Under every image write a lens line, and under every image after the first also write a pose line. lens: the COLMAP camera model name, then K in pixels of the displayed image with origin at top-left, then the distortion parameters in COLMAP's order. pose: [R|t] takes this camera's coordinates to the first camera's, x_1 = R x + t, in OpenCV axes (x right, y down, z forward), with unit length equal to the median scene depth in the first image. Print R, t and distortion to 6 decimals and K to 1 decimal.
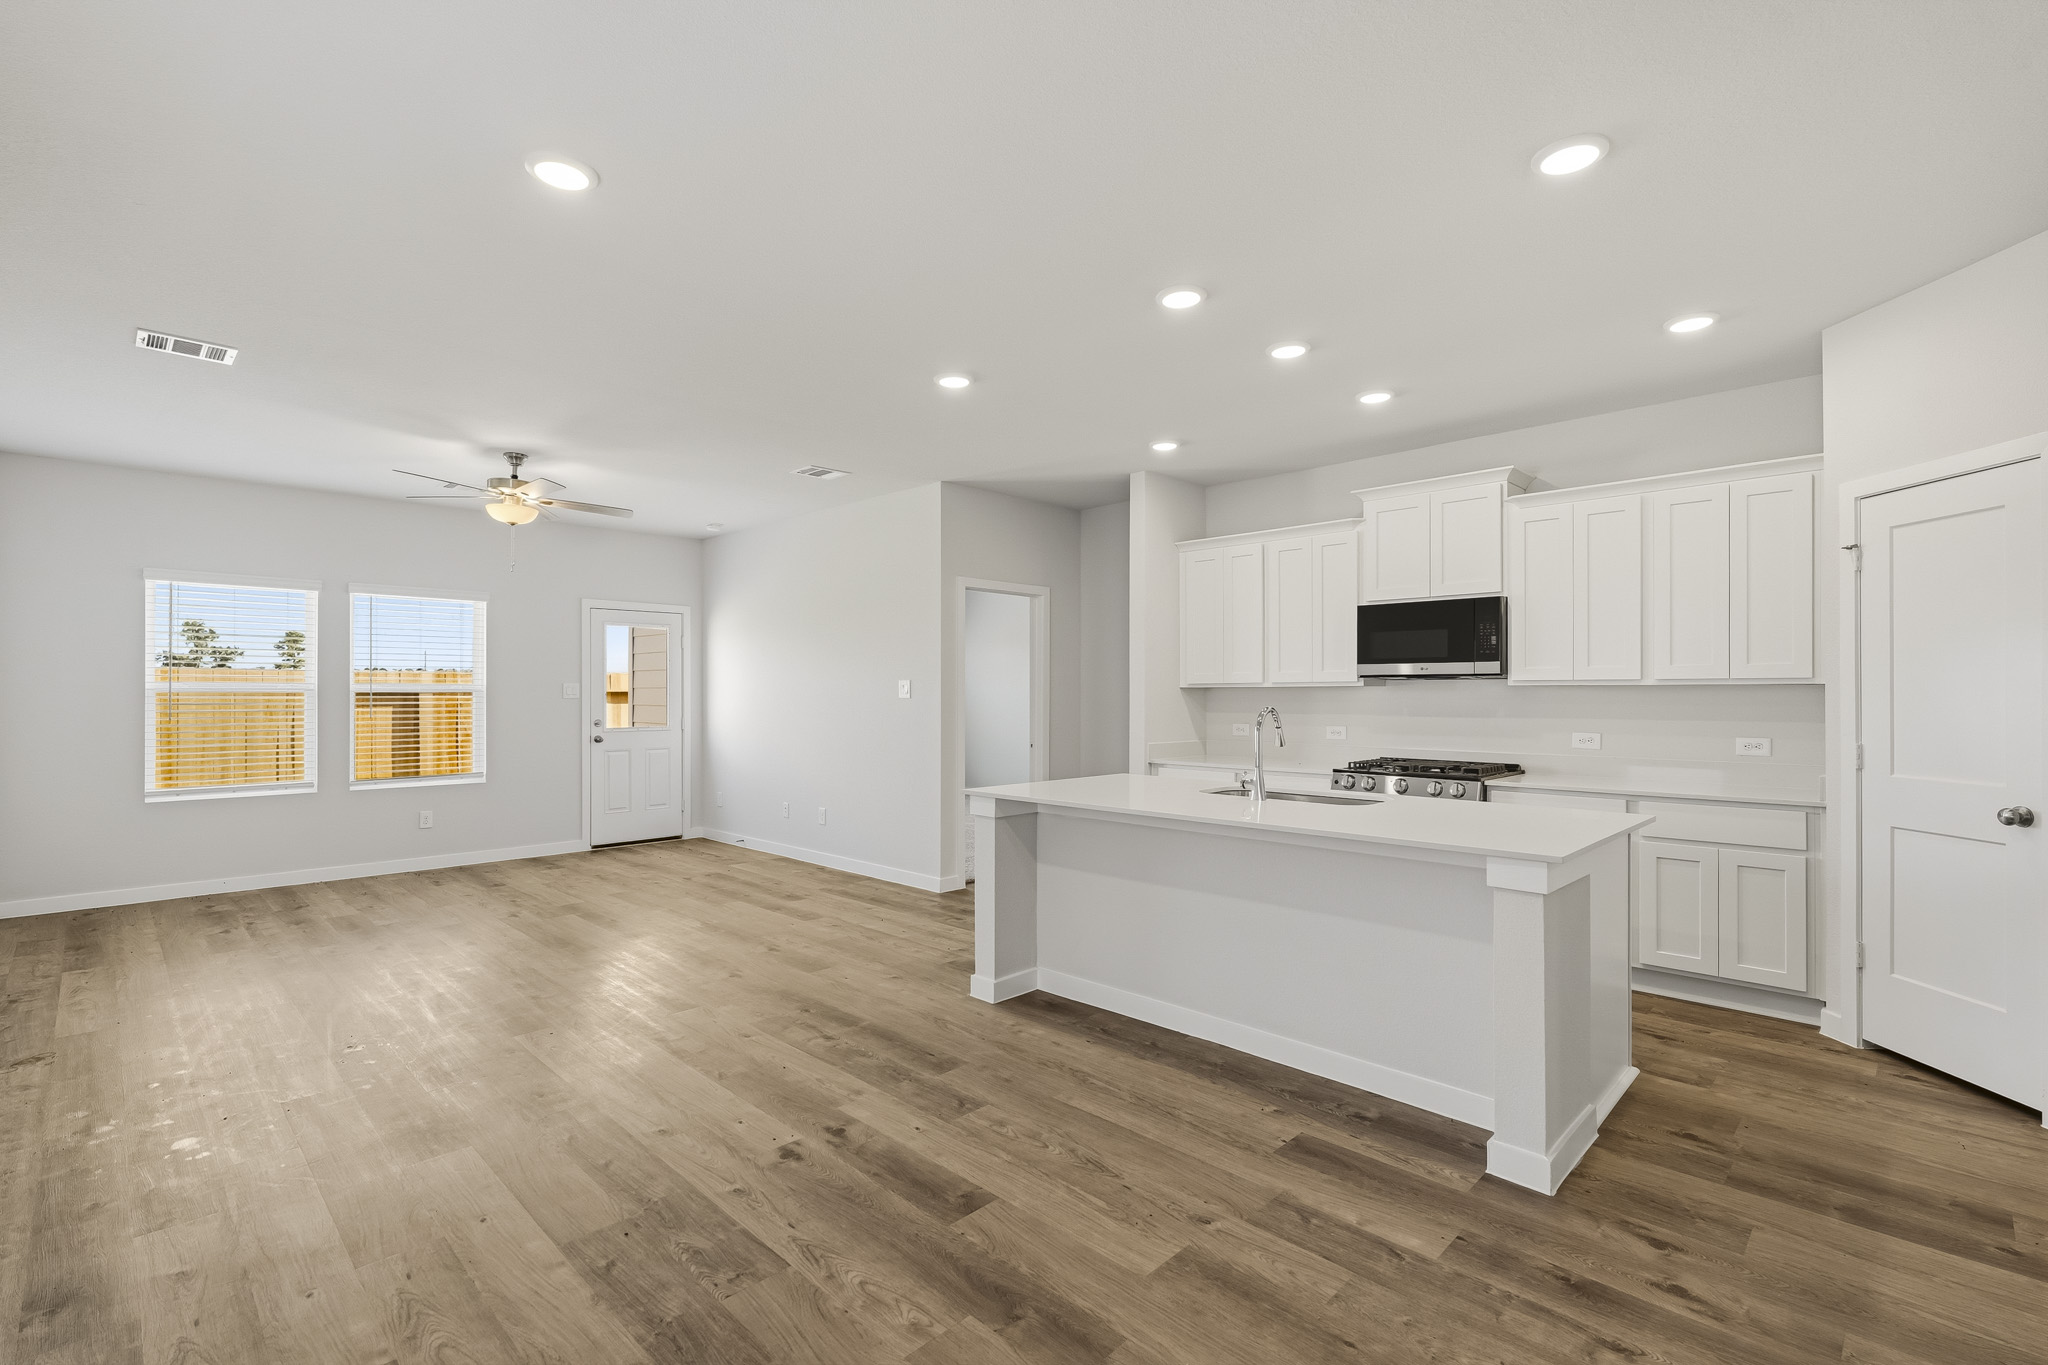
lens RADIAL K [[921.3, 0, 1009.7], [0, 921.3, 687.6], [0, 0, 1]] dist [-0.002507, 0.001611]
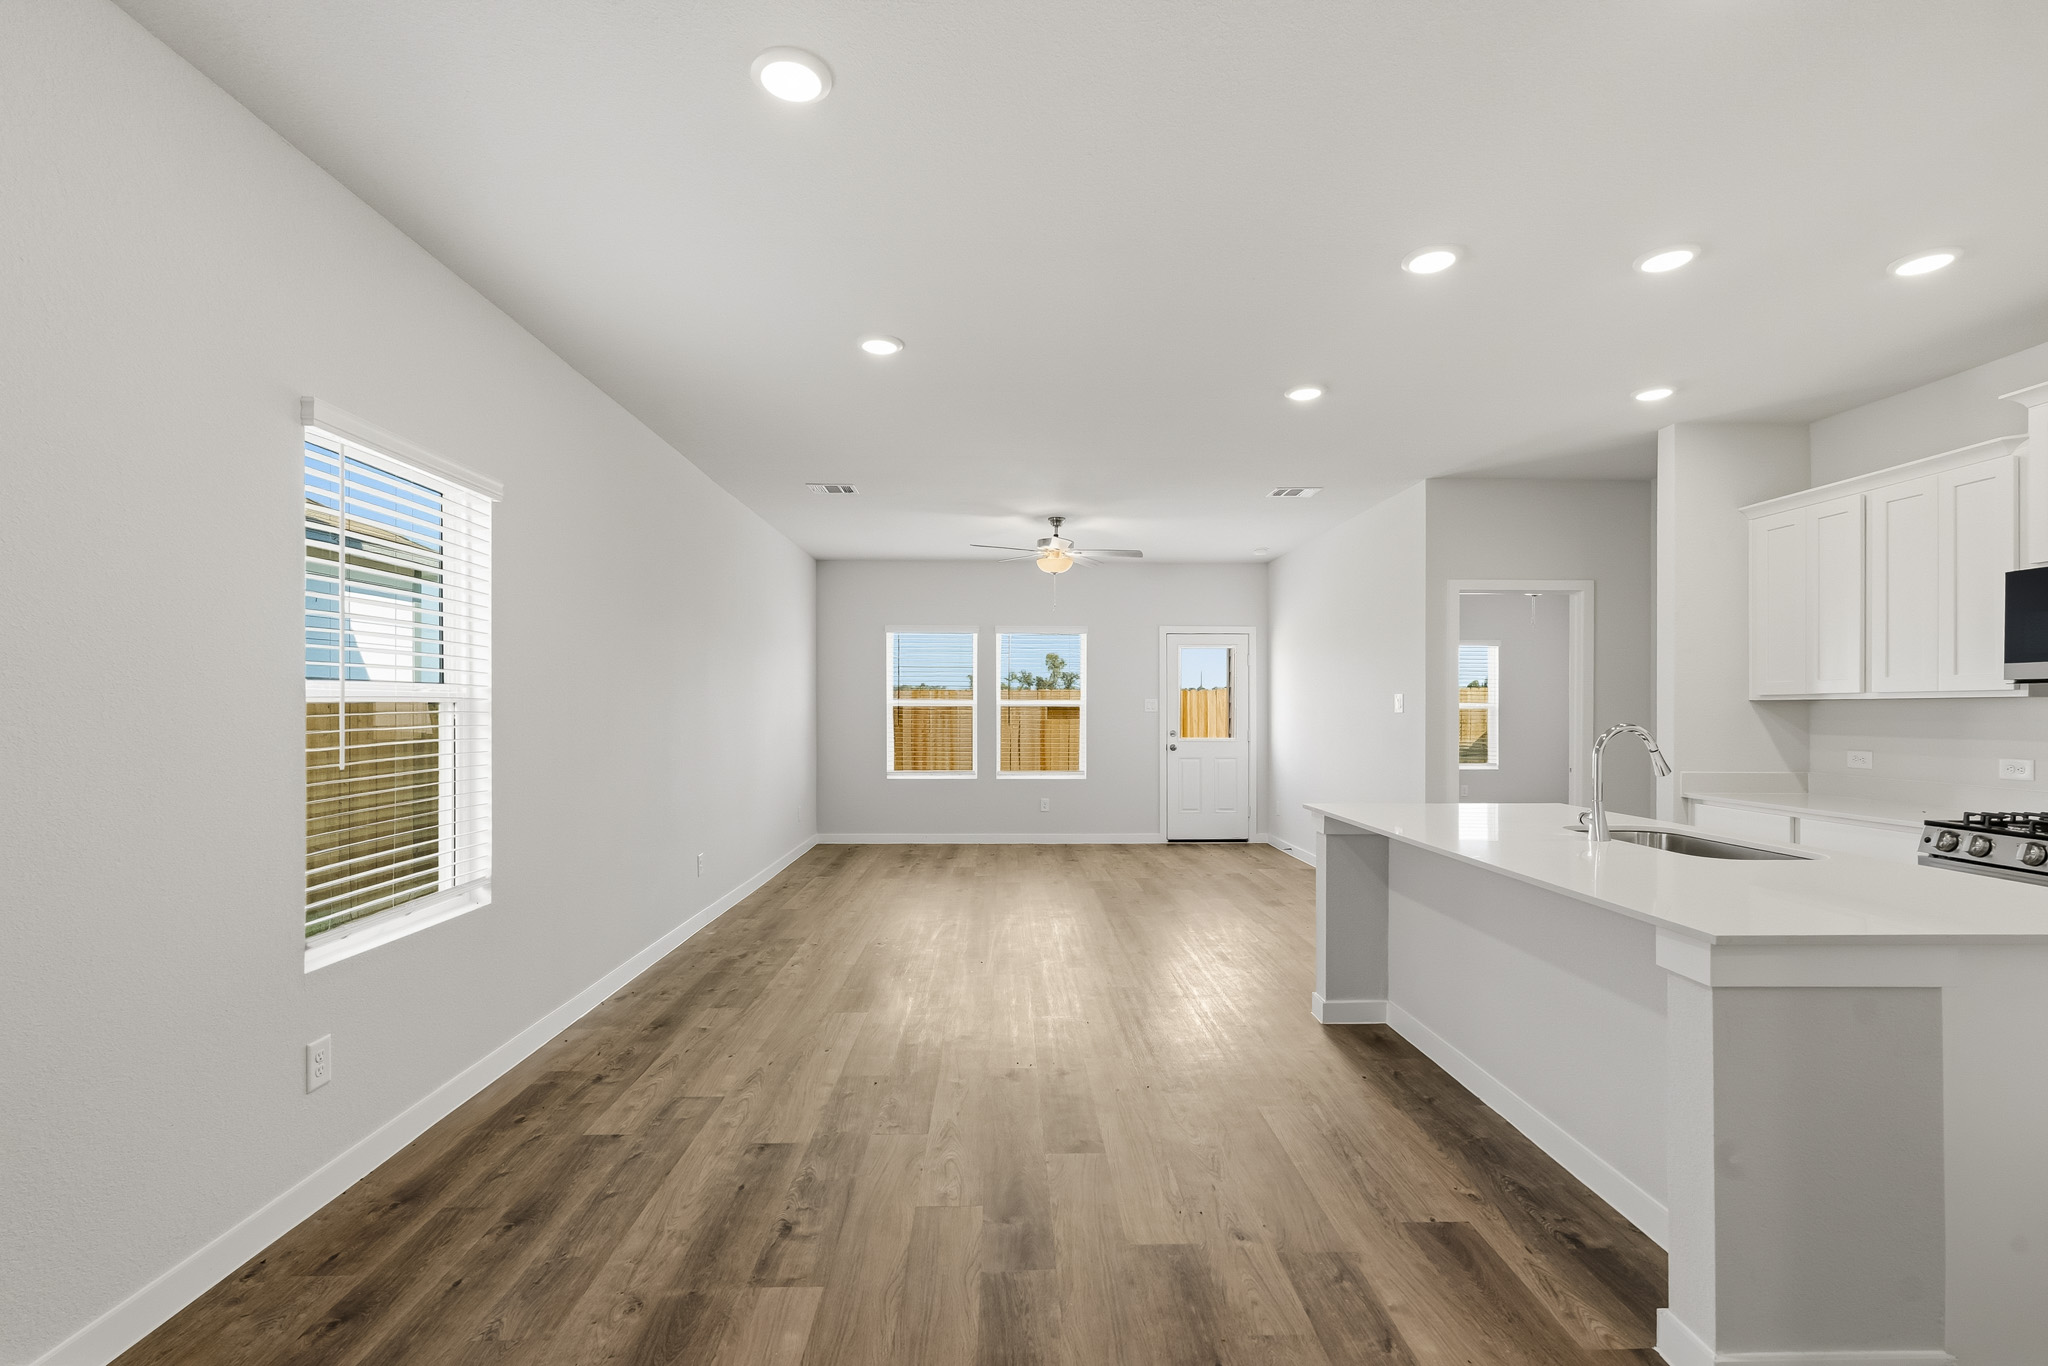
lens RADIAL K [[921.3, 0, 1013.0], [0, 921.3, 700.9], [0, 0, 1]] dist [-0.002507, 0.001611]
pose [[0.720504, -0.004600, -0.693436, 0.339008], [0.003924, 0.999989, -0.002556, 0.000208], [0.693440, -0.000879, 0.720514, 0.051392]]
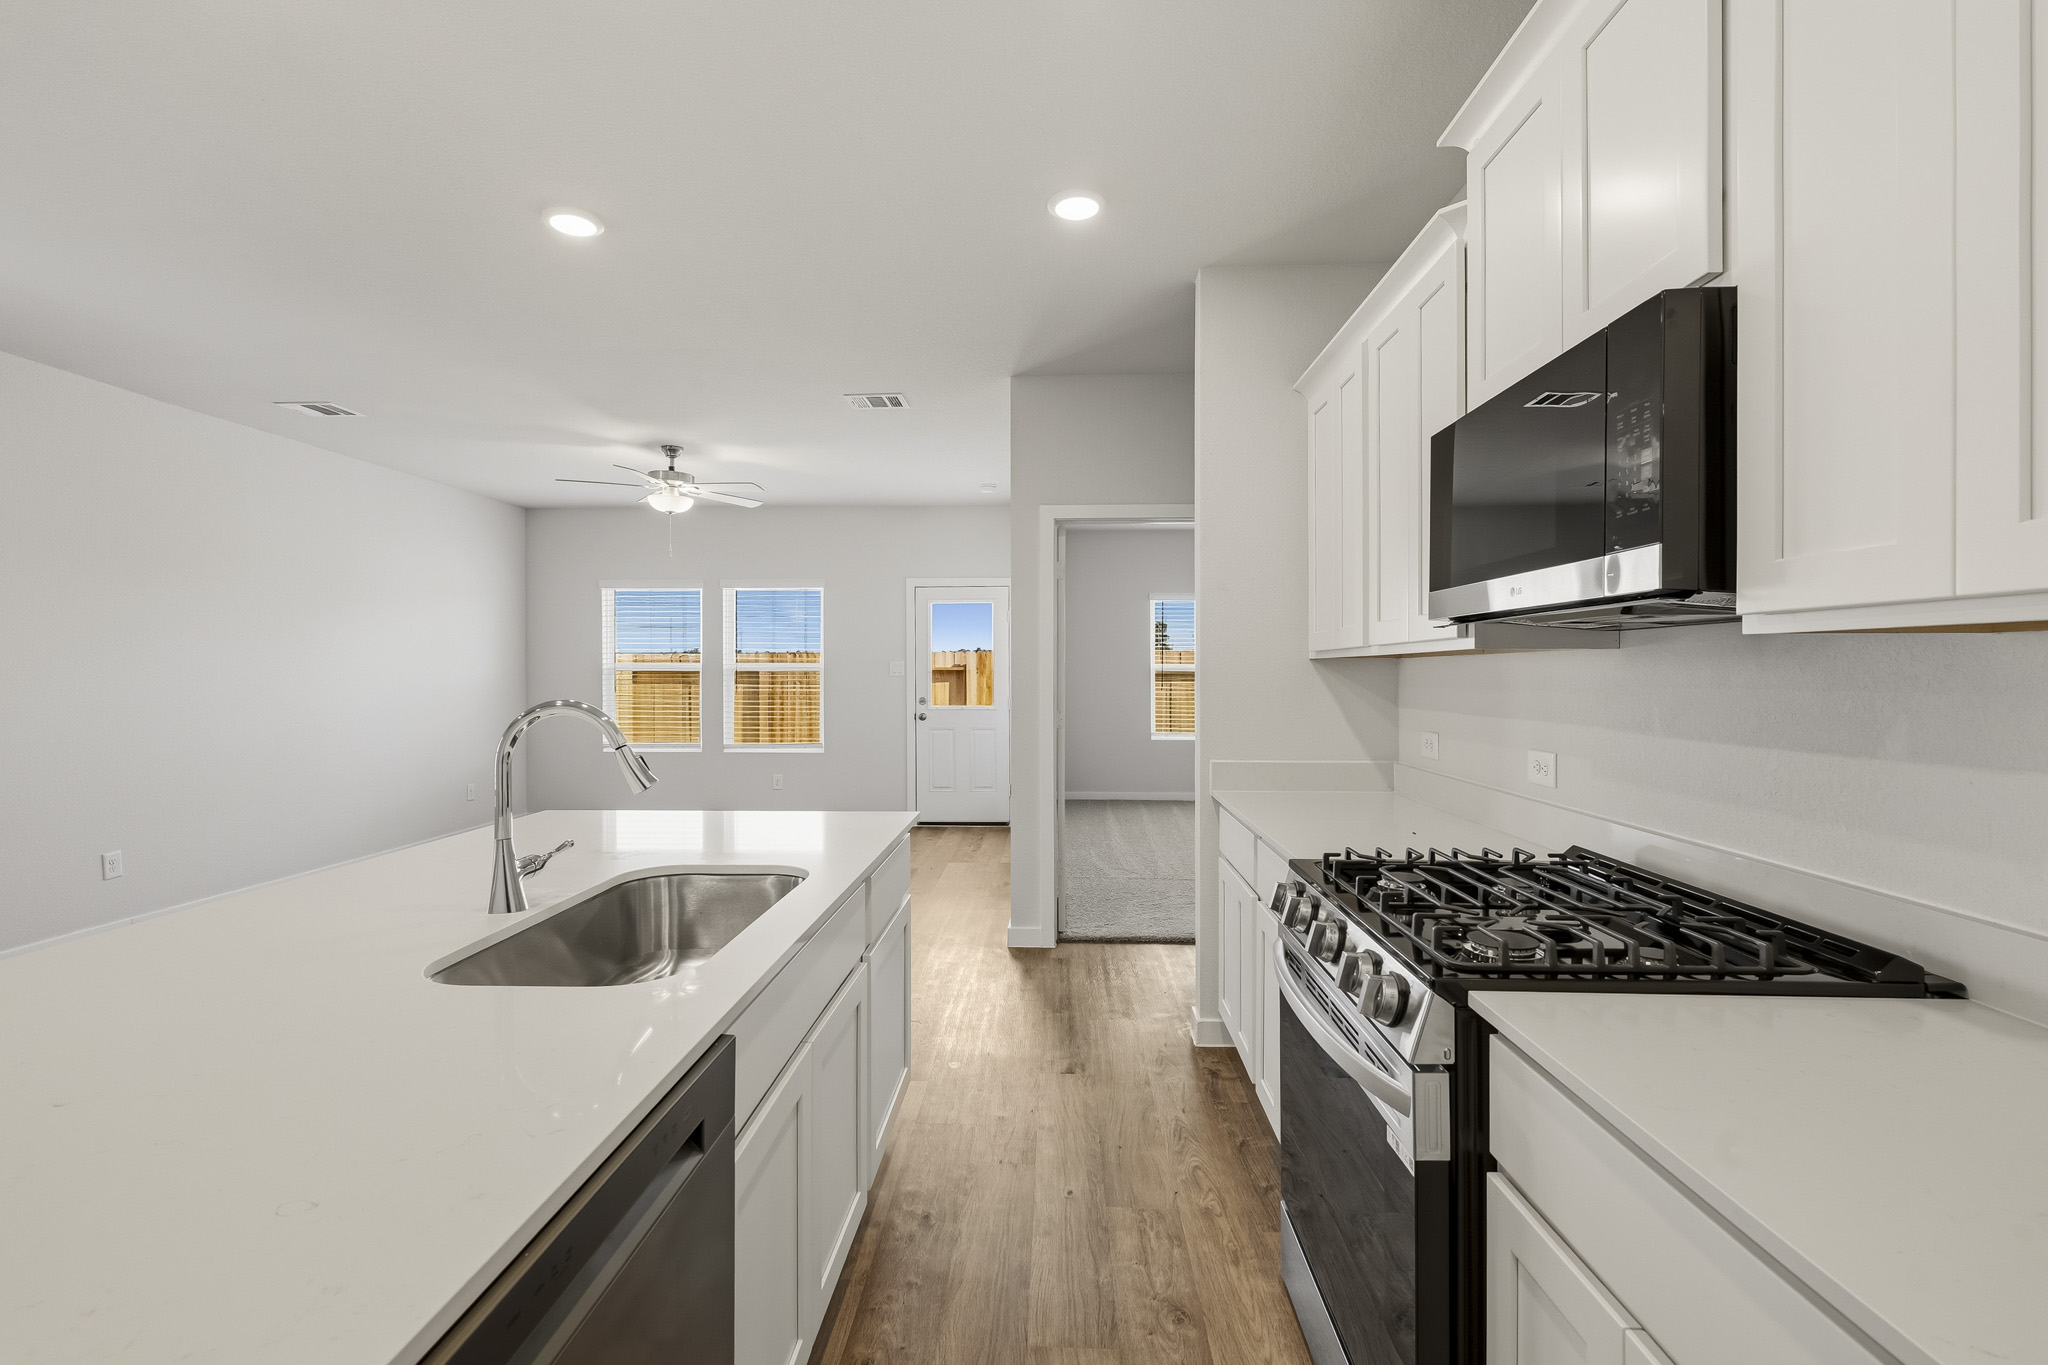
lens RADIAL K [[921.3, 0, 996.2], [0, 921.3, 683.9], [0, 0, 1]] dist [-0.002507, 0.001611]
pose [[0.667467, 0.006840, -0.744608, 0.571383], [0.012387, 0.999717, 0.020286, 0.002313], [0.744536, -0.022764, 0.667194, 0.643579]]
